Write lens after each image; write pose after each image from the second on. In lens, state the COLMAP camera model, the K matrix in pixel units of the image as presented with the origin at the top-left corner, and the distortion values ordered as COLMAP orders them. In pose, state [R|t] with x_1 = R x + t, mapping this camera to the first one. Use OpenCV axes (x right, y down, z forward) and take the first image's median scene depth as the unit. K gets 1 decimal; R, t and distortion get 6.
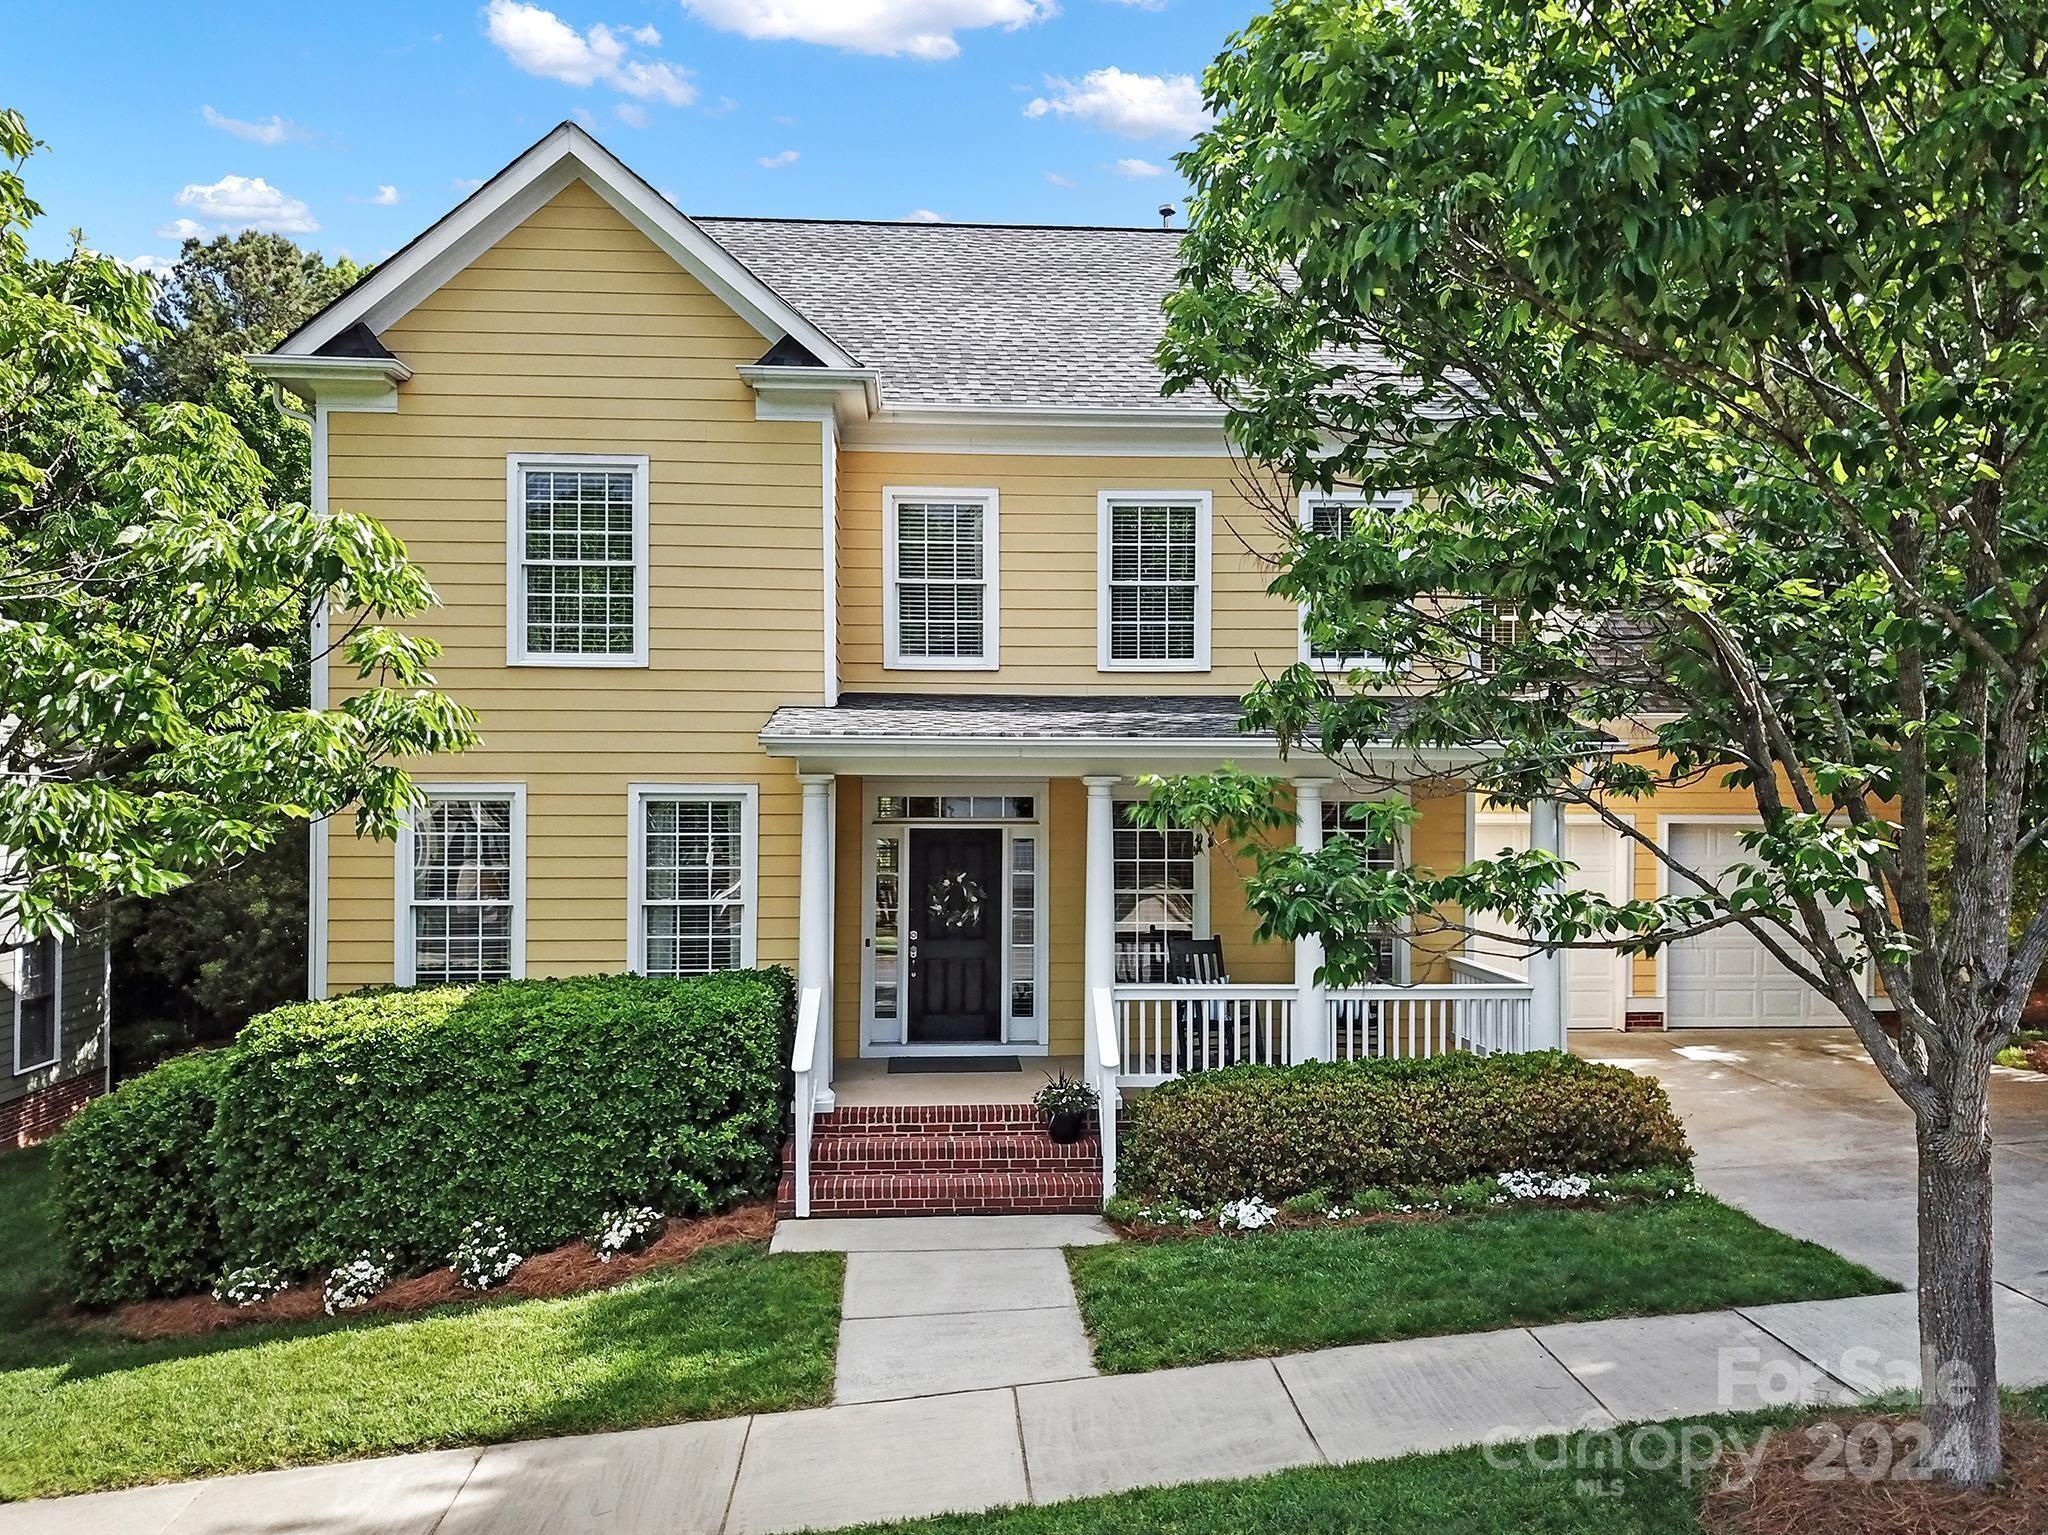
lens RADIAL K [[1587.6, 0, 1024.0], [0, 1587.6, 767.5], [0, 0, 1]] dist [-0.011322, -0.004665]
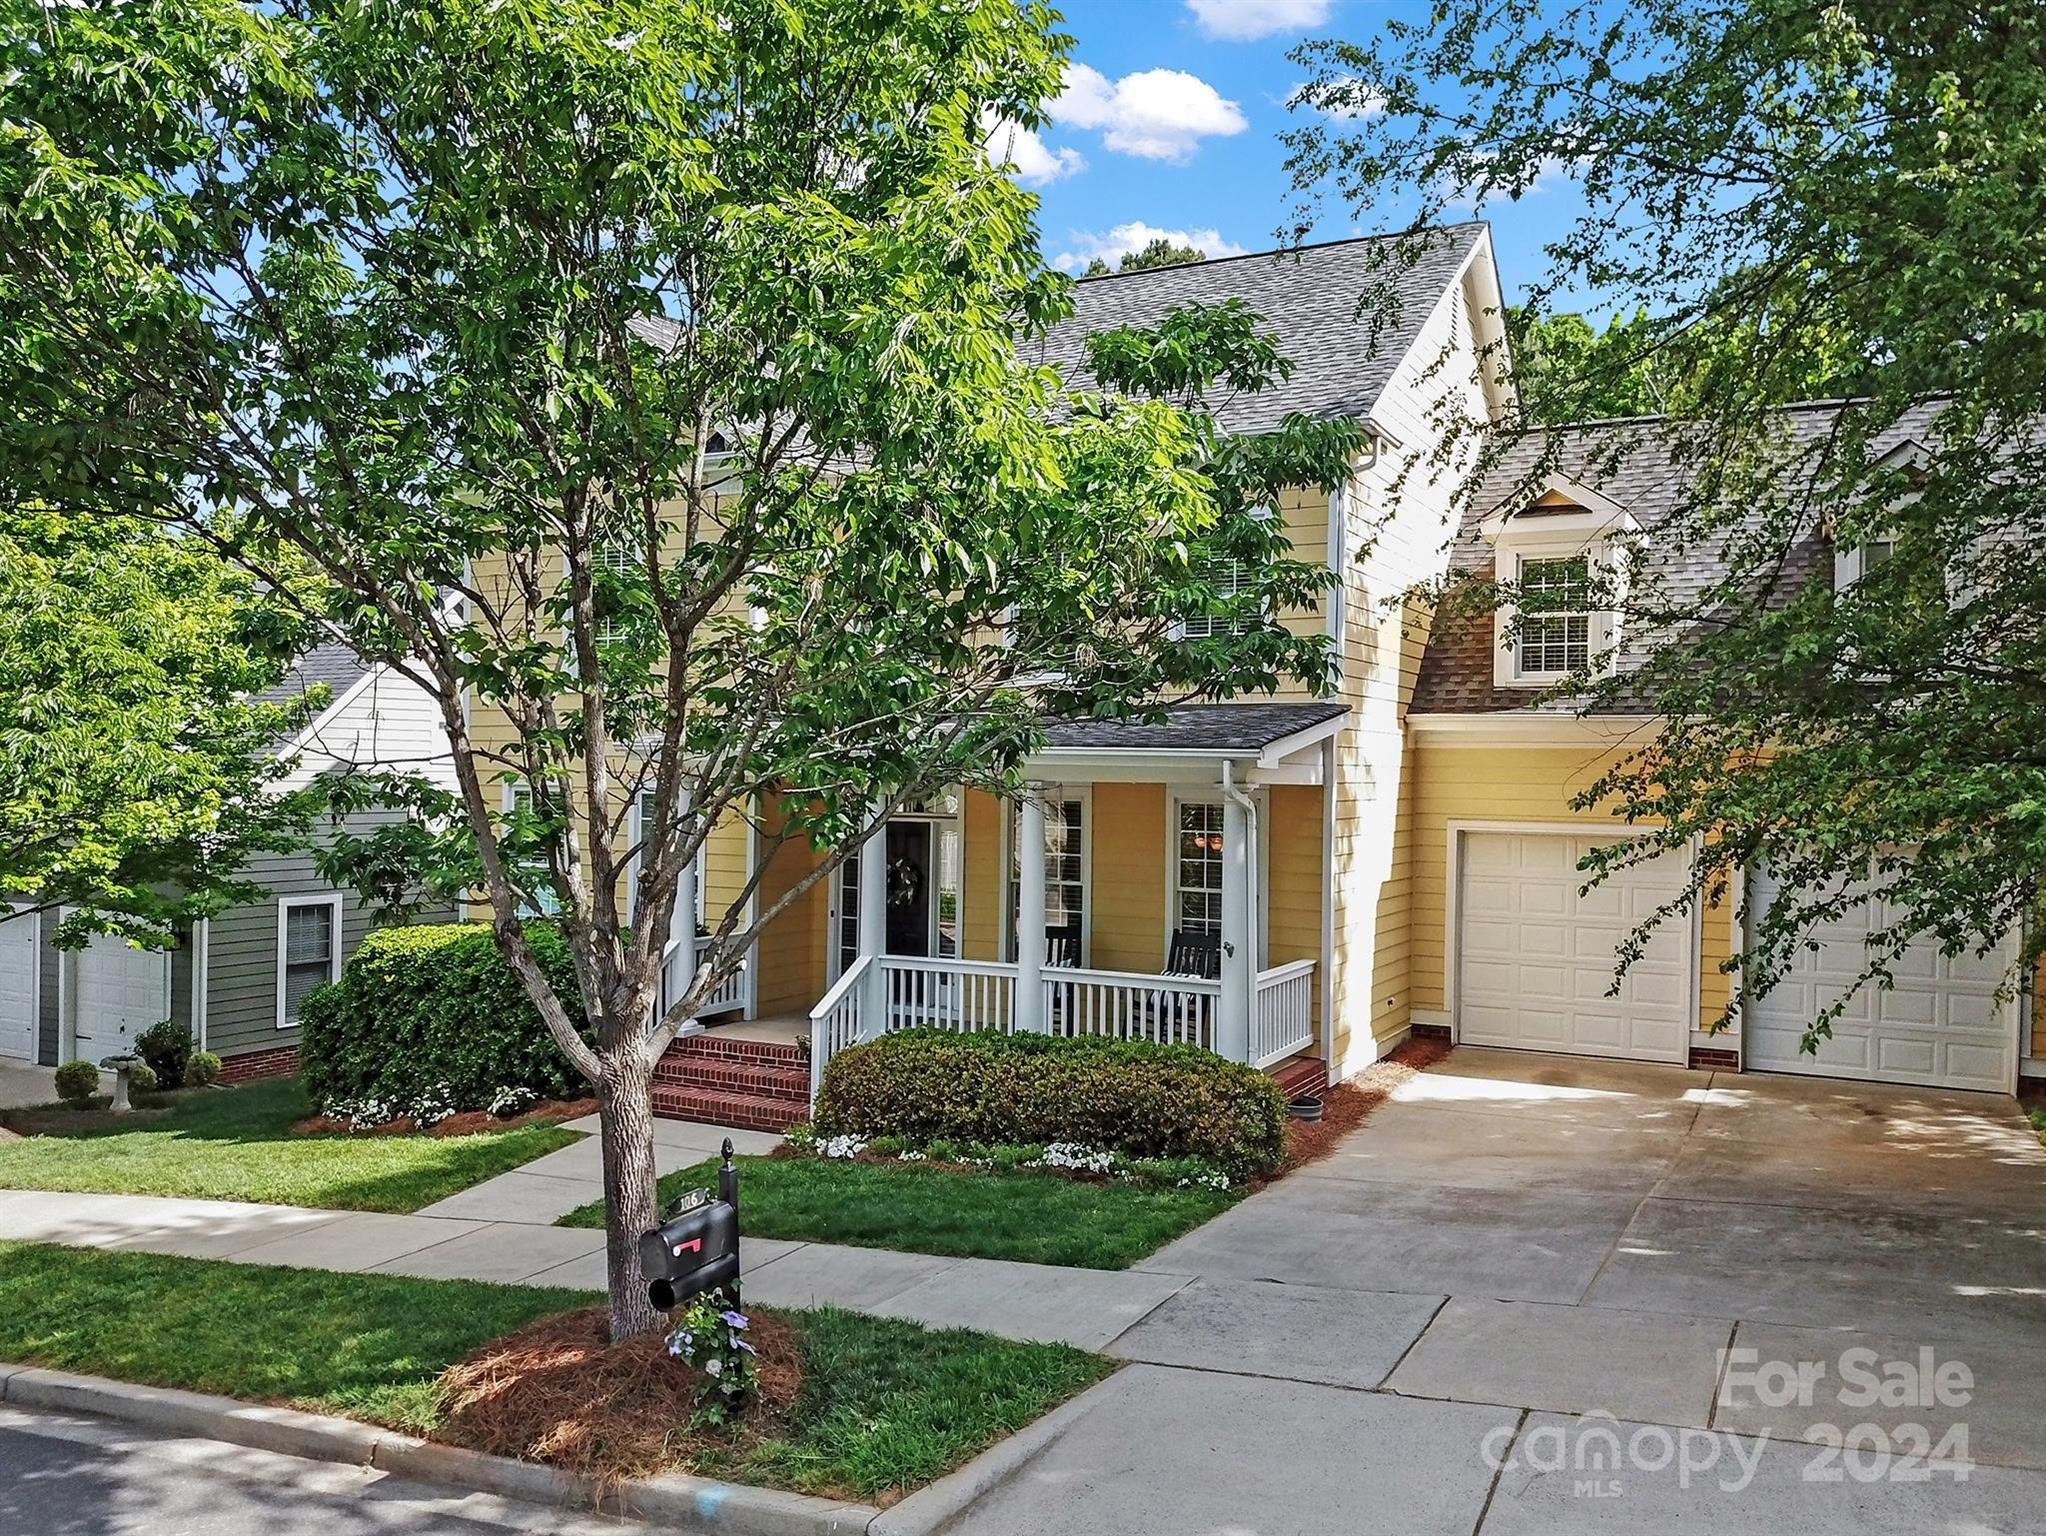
lens RADIAL K [[1586.1, 0, 1023.0], [0, 1586.1, 768.0], [0, 0, 1]] dist [-0.011322, -0.004665]
pose [[0.850075, 0.002718, -0.526655, 0.816137], [-0.005839, 0.999974, -0.004263, 0.004745], [0.526629, 0.006699, 0.850069, 0.063954]]
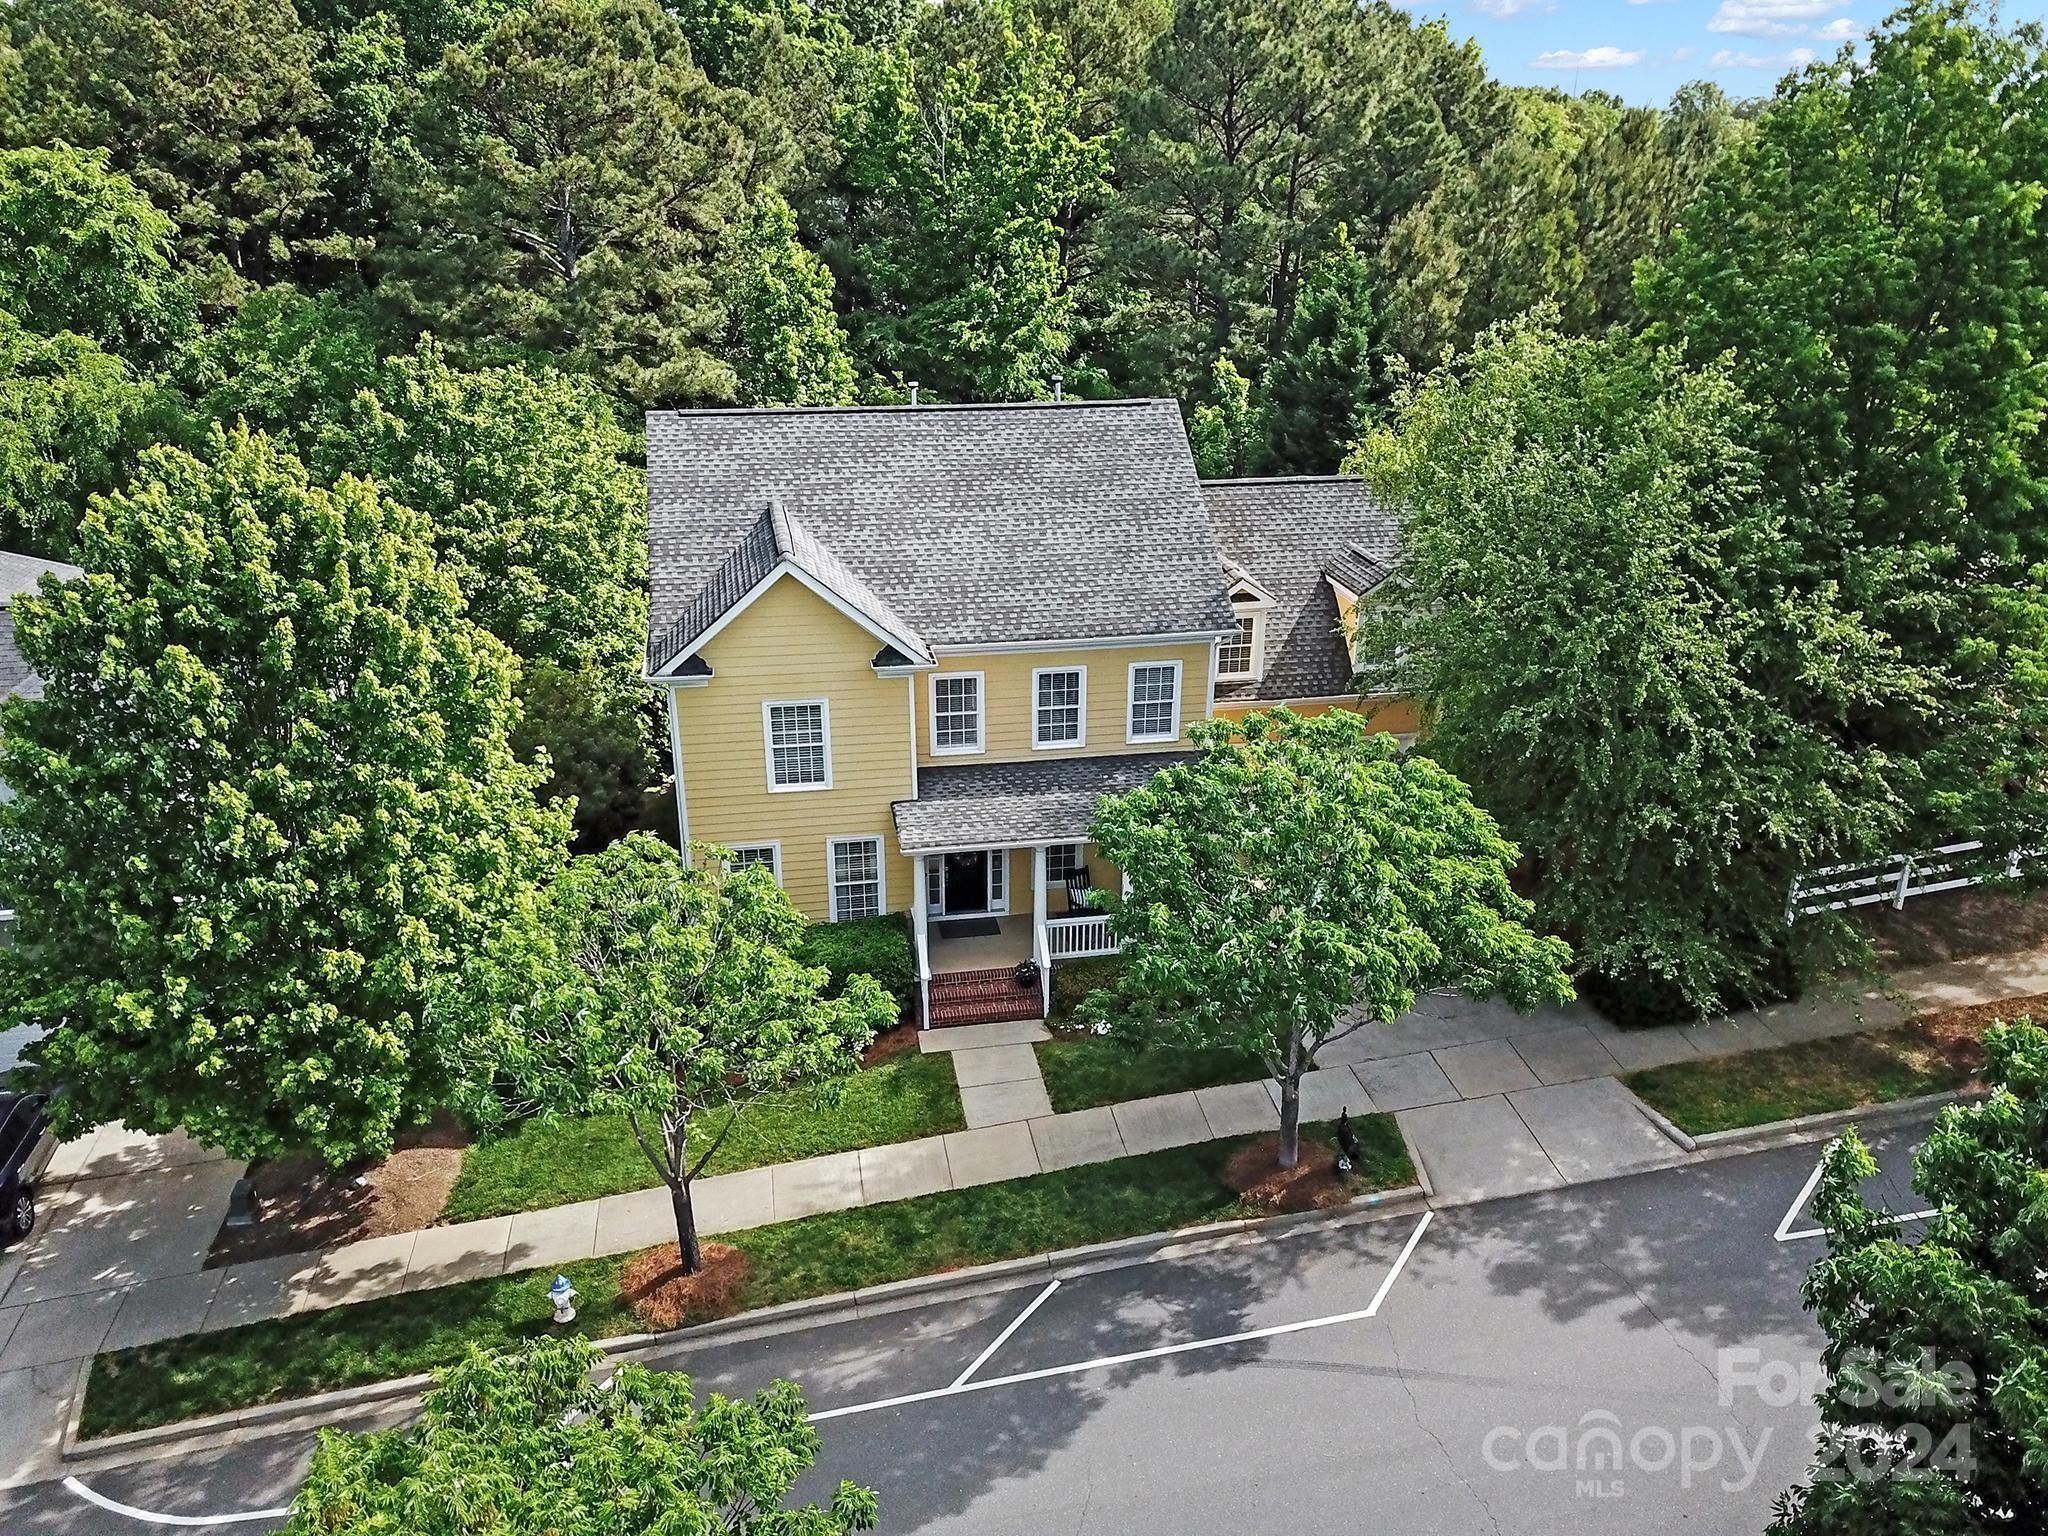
lens RADIAL K [[1587.6, 0, 1024.0], [0, 1587.6, 768.0], [0, 0, 1]] dist [-0.011322, -0.004665]
pose [[0.993410, -0.041511, 0.106837, -0.231893], [-0.006905, 0.908743, 0.417299, -1.121293], [-0.114410, -0.415287, 0.902467, -1.107882]]
